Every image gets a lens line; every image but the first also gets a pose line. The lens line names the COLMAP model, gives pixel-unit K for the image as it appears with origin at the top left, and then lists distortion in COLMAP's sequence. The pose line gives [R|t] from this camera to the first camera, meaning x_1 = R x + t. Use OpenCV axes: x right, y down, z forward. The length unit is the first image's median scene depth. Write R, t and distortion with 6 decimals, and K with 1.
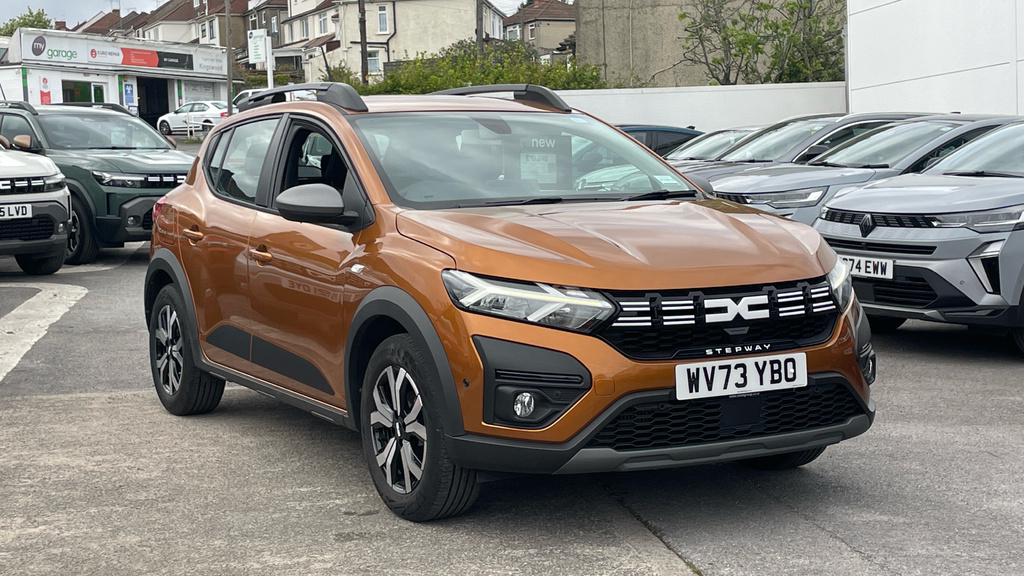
lens RADIAL K [[1579.4, 0, 512.0], [0, 1579.4, 288.0], [0, 0, 1]] dist [0.125122, -0.101557]
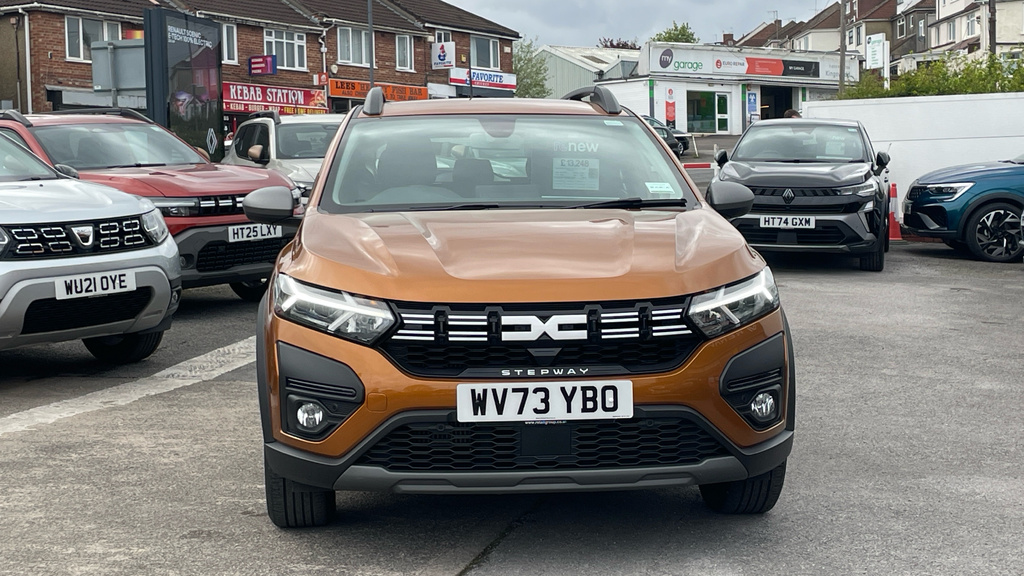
lens RADIAL K [[1579.4, 0, 512.0], [0, 1579.4, 288.0], [0, 0, 1]] dist [0.125122, -0.101557]
pose [[0.908645, 0.039051, -0.415740, 0.501139], [-0.041111, 0.999147, 0.003998, -0.012528], [0.415541, 0.013459, 0.909475, 0.161374]]
